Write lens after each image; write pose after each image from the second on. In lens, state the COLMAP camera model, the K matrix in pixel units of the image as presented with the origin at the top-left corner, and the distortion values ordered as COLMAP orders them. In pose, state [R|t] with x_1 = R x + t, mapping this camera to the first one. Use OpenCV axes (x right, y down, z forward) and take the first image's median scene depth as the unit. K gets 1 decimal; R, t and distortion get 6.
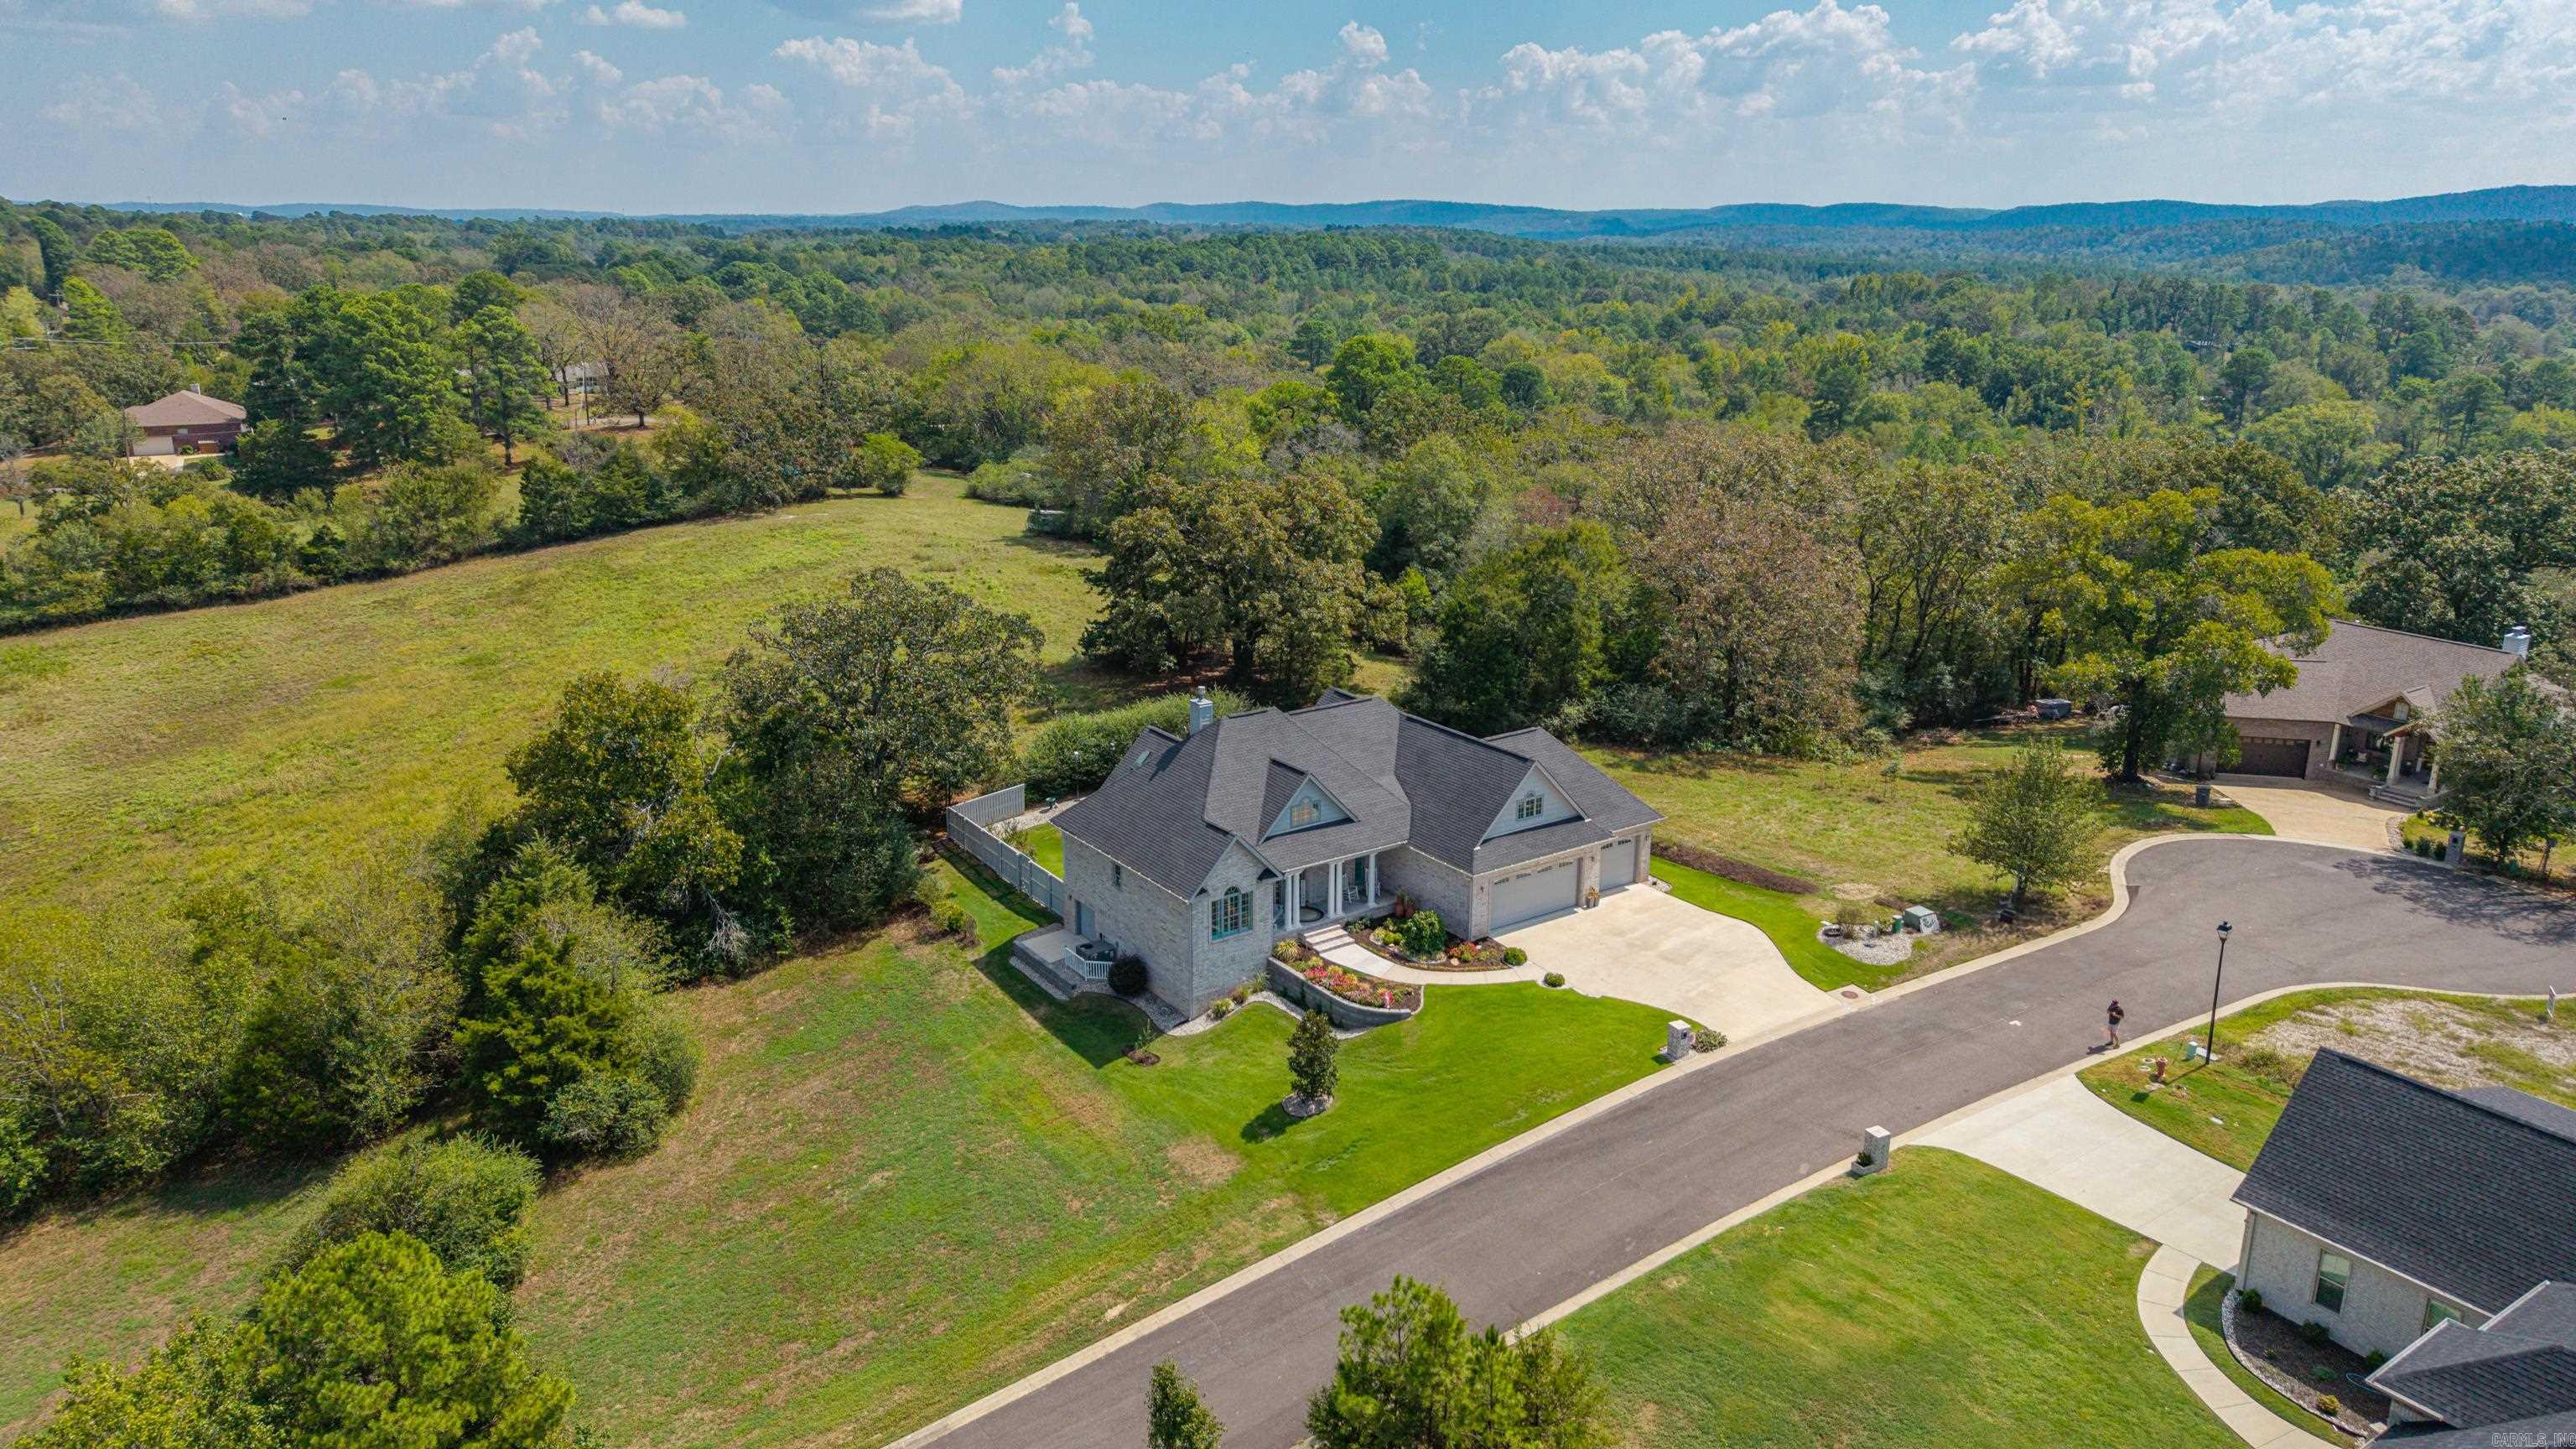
lens RADIAL K [[1713.0, 0, 1298.7], [0, 1713.0, 727.8], [0, 0, 1]] dist [0.061831, -0.103179]
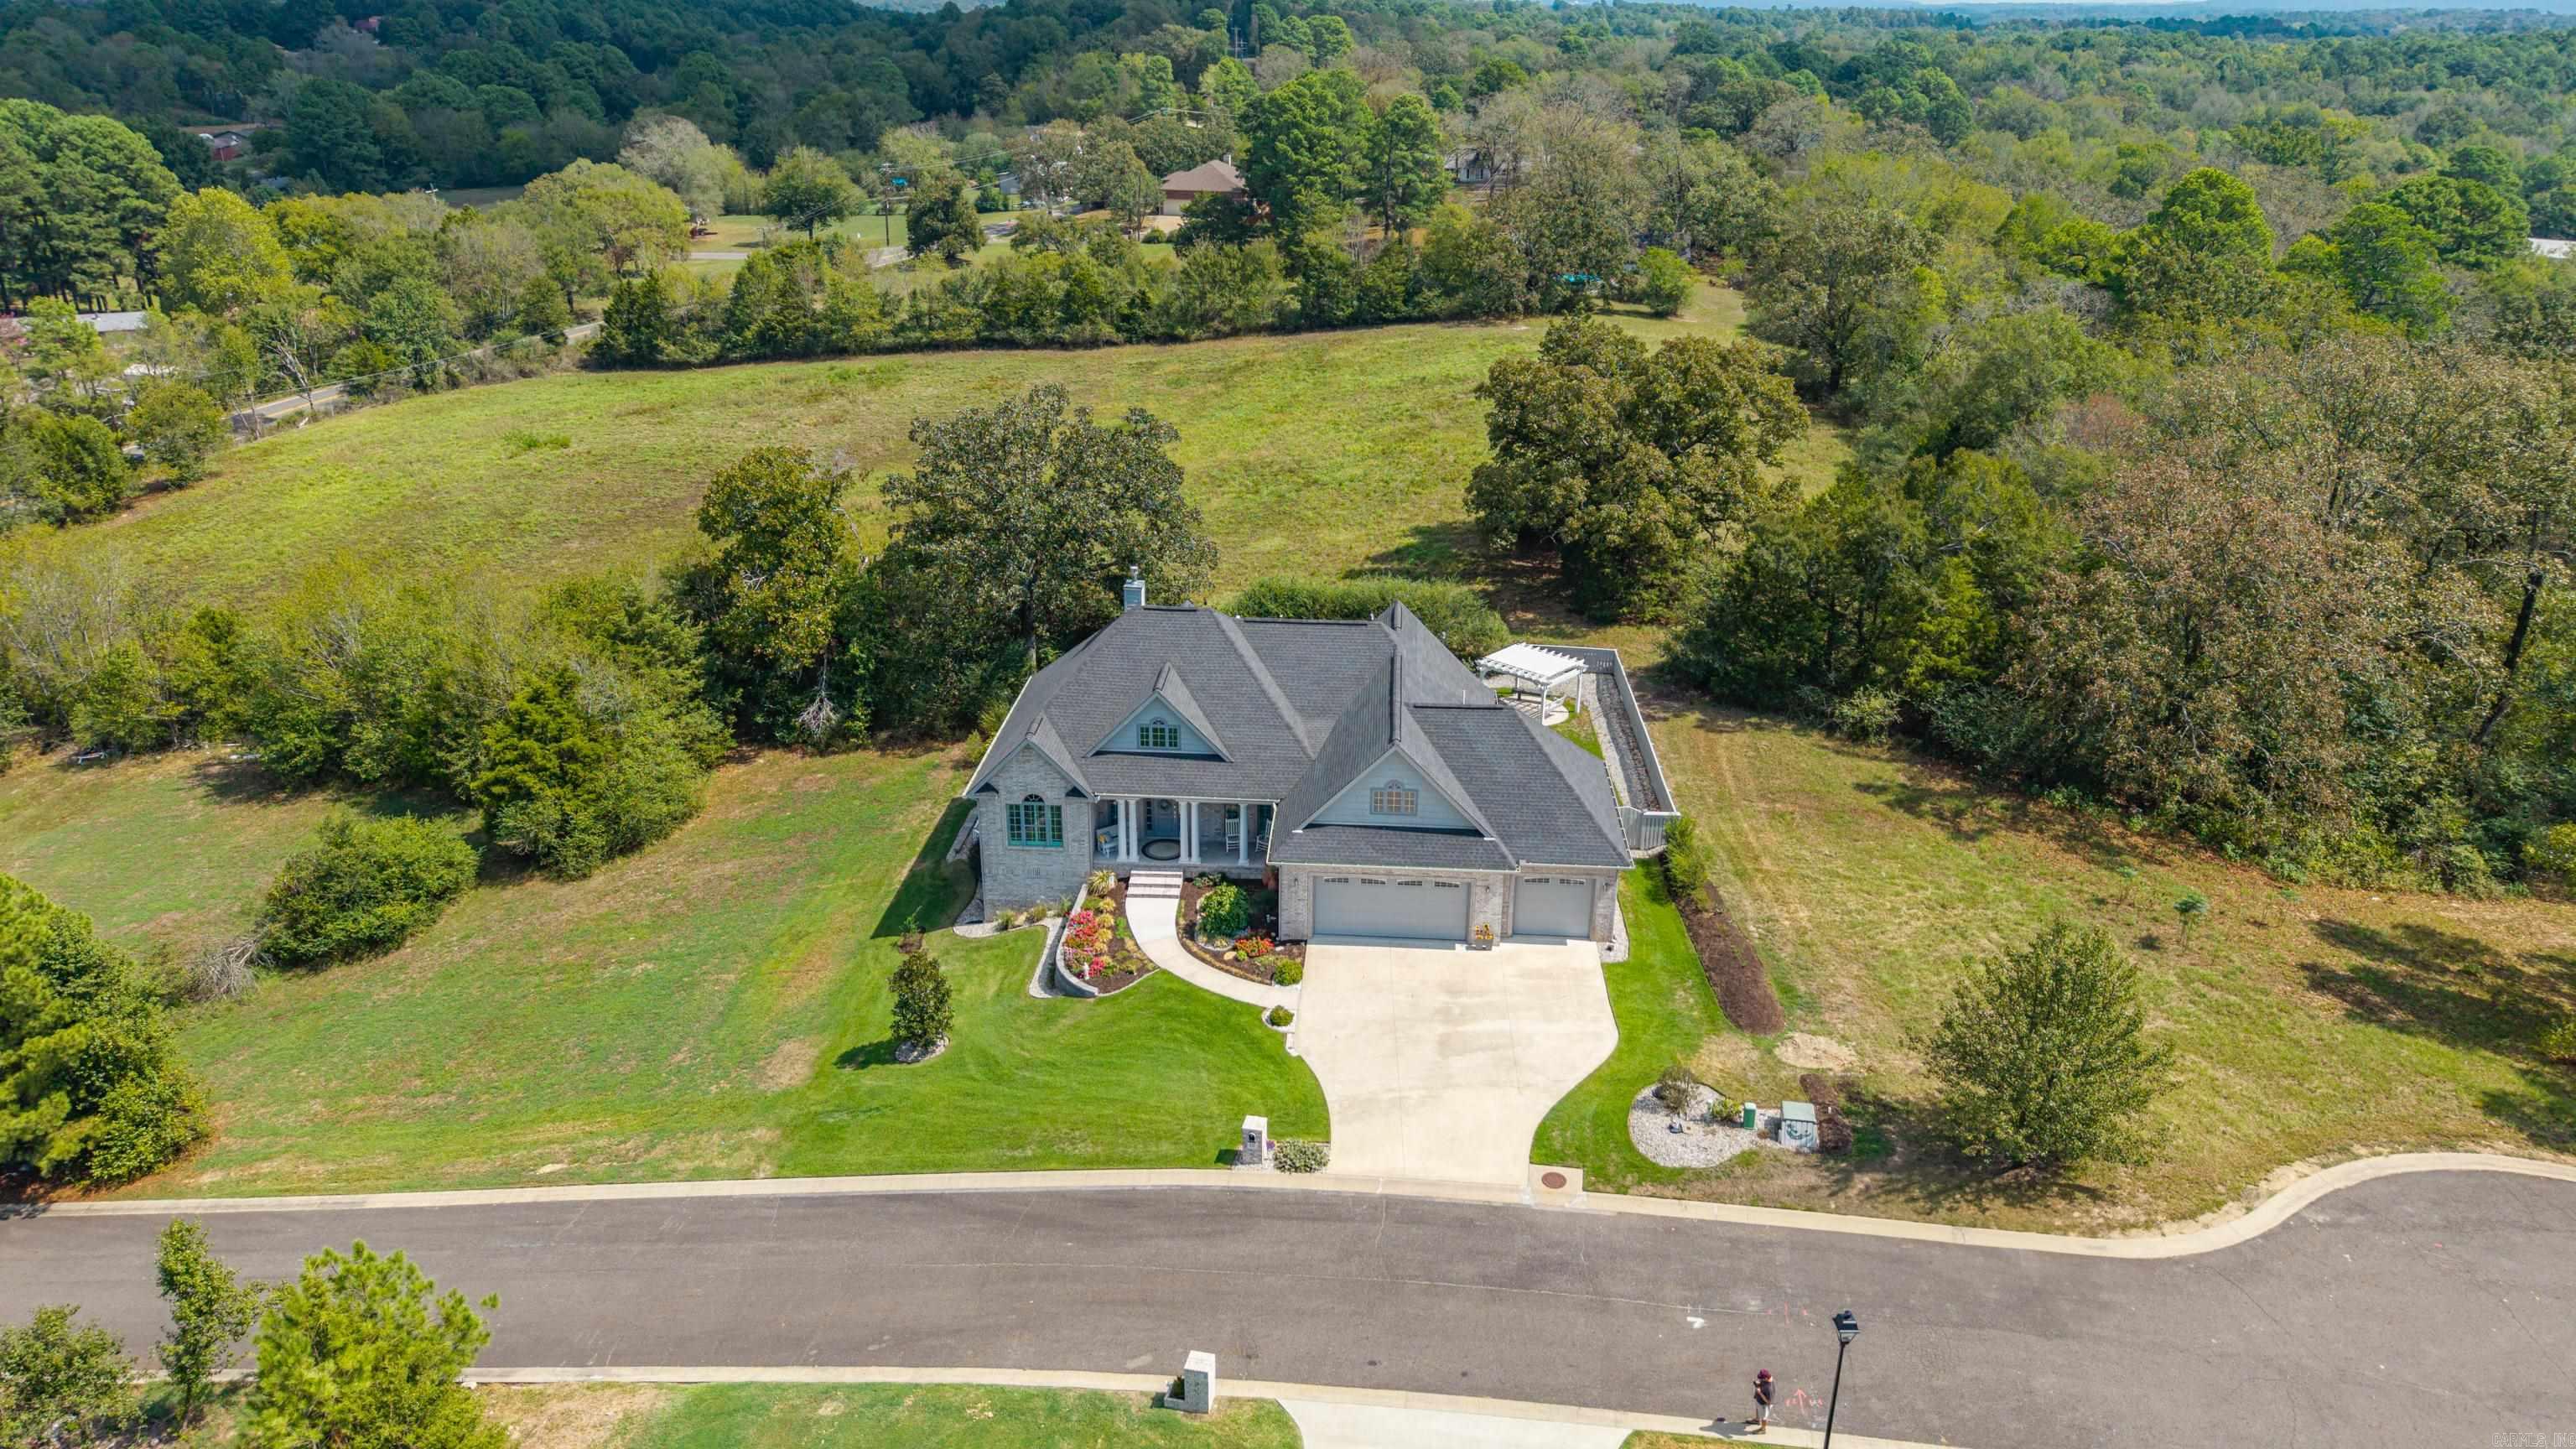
lens RADIAL K [[1713.0, 0, 1298.7], [0, 1713.0, 727.8], [0, 0, 1]] dist [0.061831, -0.103179]
pose [[0.778127, 0.246526, -0.577705, 0.536661], [-0.182202, 0.968801, 0.168007, -0.106890], [0.601099, -0.025472, 0.798768, 0.354156]]
